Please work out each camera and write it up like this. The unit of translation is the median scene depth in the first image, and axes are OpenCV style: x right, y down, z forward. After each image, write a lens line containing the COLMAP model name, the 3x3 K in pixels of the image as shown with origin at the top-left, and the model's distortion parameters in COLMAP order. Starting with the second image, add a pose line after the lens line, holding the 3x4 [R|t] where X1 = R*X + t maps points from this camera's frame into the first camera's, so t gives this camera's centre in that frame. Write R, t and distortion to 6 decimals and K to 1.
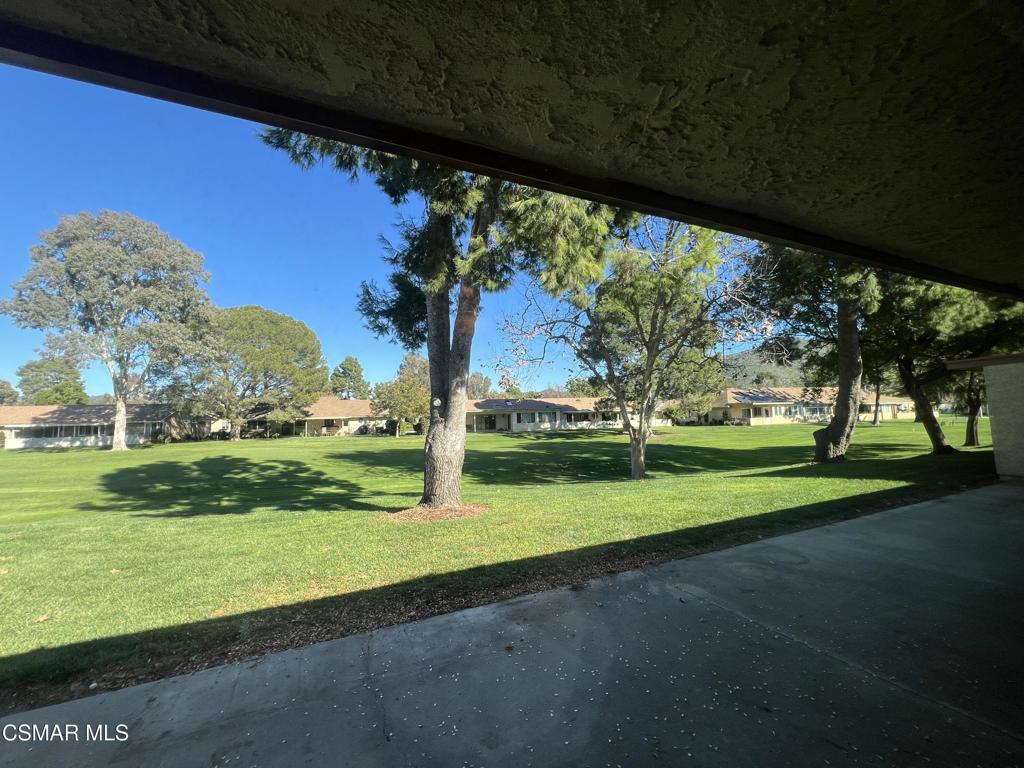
lens RADIAL K [[409.9, 0, 510.1], [0, 409.9, 385.5], [0, 0, 1]] dist [-0.002090, 0.000074]
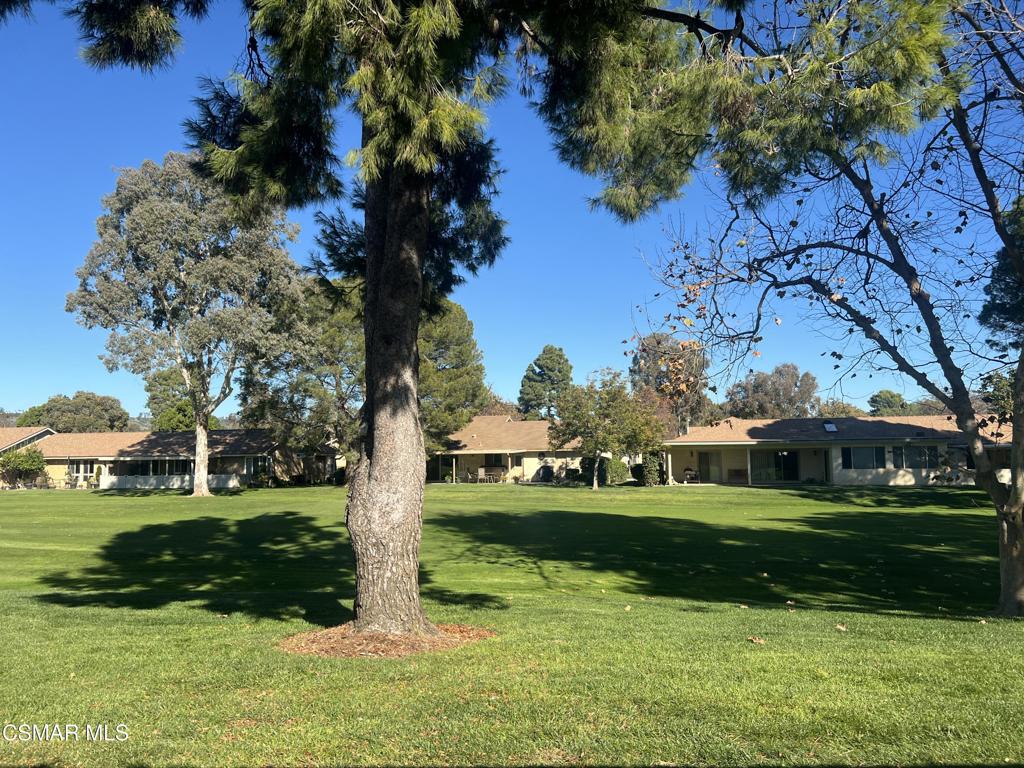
lens RADIAL K [[766.4, 0, 527.3], [0, 766.4, 394.6], [0, 0, 1]] dist [0.055169, -0.053742]
pose [[0.905082, -0.019391, -0.424795, 0.088420], [0.020100, 0.999794, -0.002812, 0.000887], [0.424762, -0.005993, 0.905285, 0.041336]]
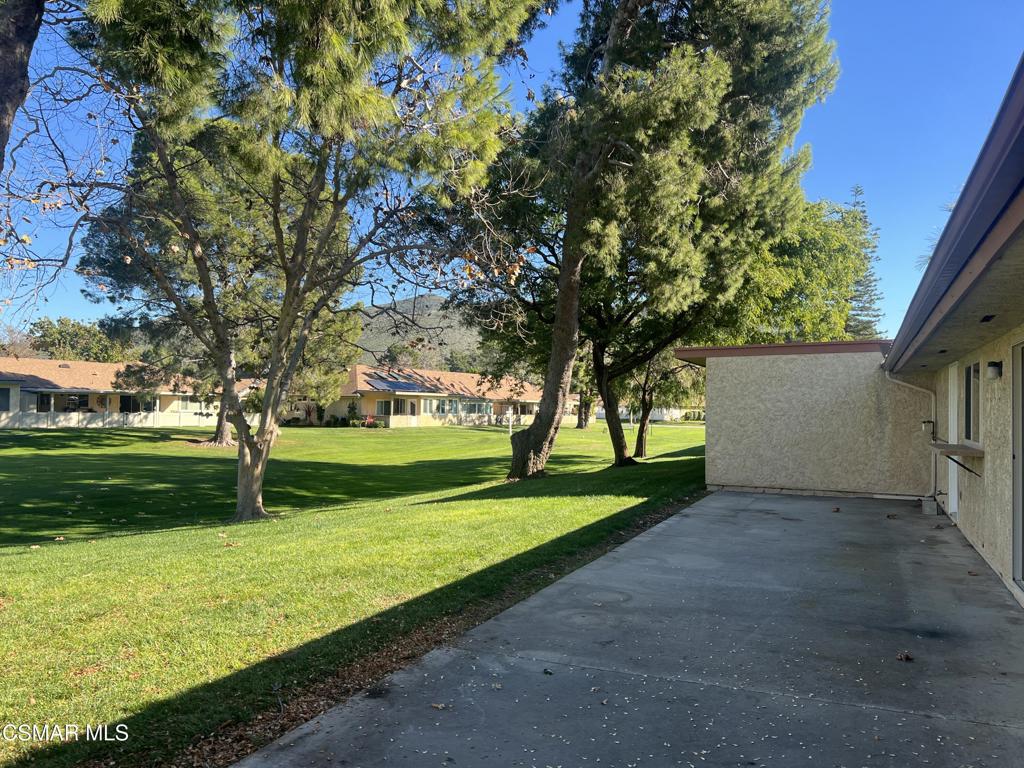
lens RADIAL K [[766.4, 0, 521.6], [0, 766.4, 375.1], [0, 0, 1]] dist [0.055169, -0.053742]
pose [[0.745258, 0.068349, 0.663264, -0.042056], [-0.087594, 0.996147, -0.004230, 0.007109], [-0.660998, -0.054946, 0.748374, 0.014779]]
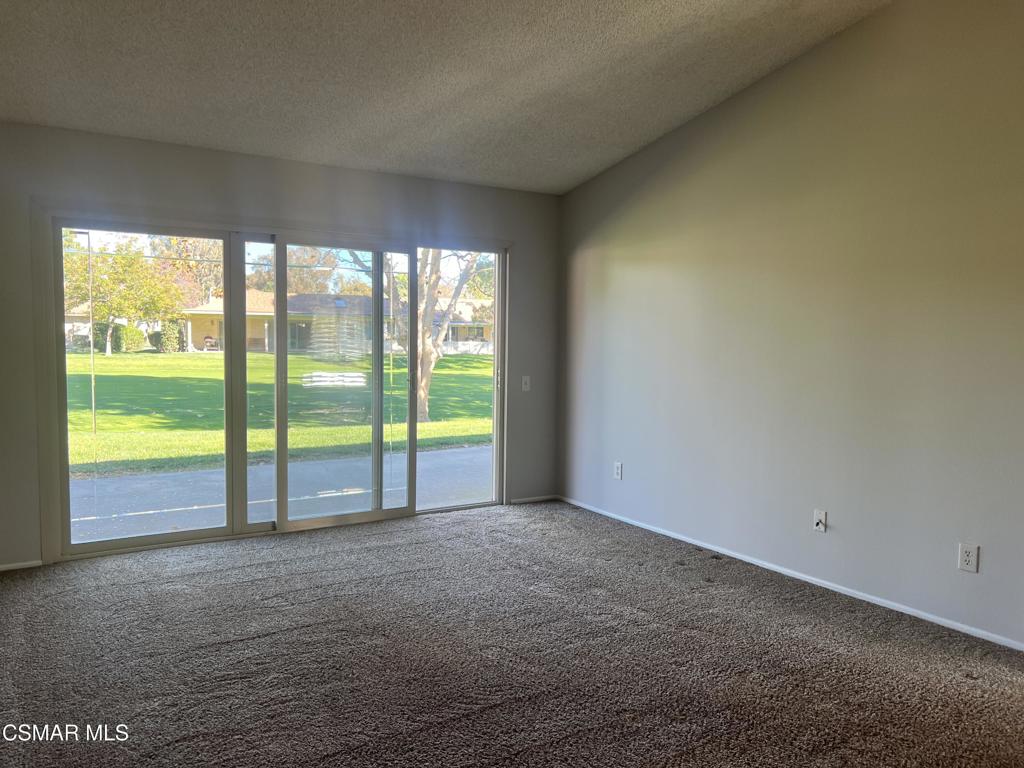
lens RADIAL K [[766.4, 0, 493.7], [0, 766.4, 383.1], [0, 0, 1]] dist [0.055169, -0.053742]
pose [[0.992859, 0.033235, 0.114574, 0.127325], [-0.049075, 0.989168, 0.138340, -0.004414], [-0.108735, -0.142975, 0.983735, -0.075667]]
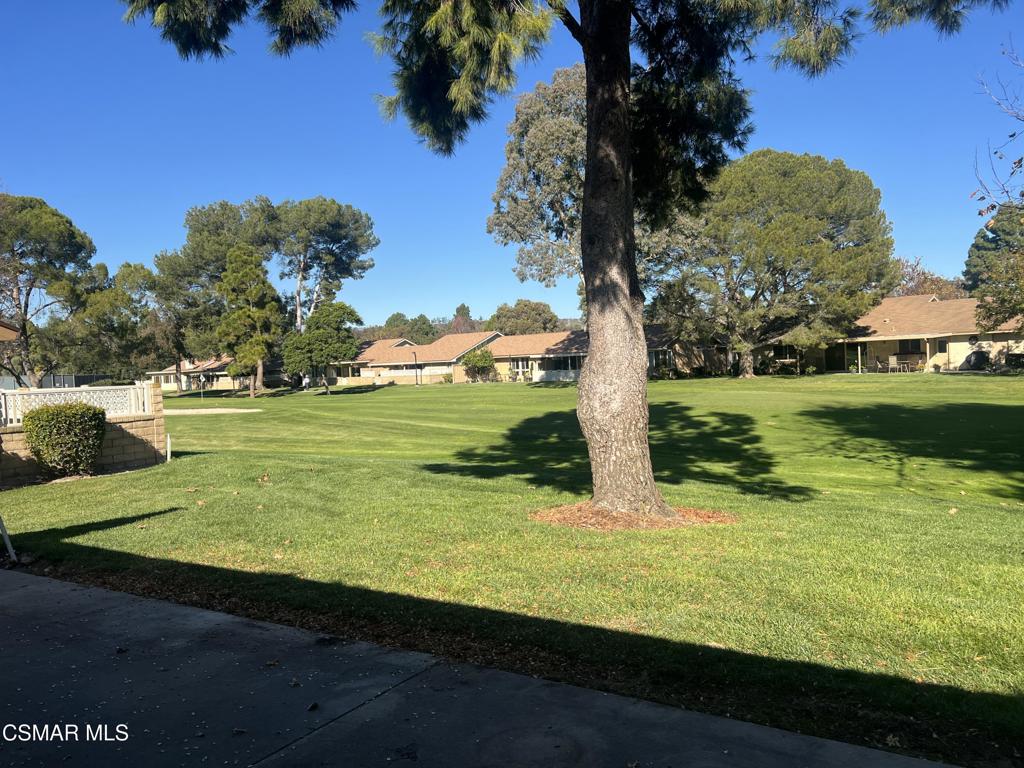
lens RADIAL K [[766.4, 0, 527.0], [0, 766.4, 402.2], [0, 0, 1]] dist [0.055169, -0.053742]
pose [[0.555721, 0.047559, -0.830008, 0.135323], [0.089229, 0.989184, 0.116421, 0.003095], [0.826567, -0.138758, 0.545466, 0.070209]]
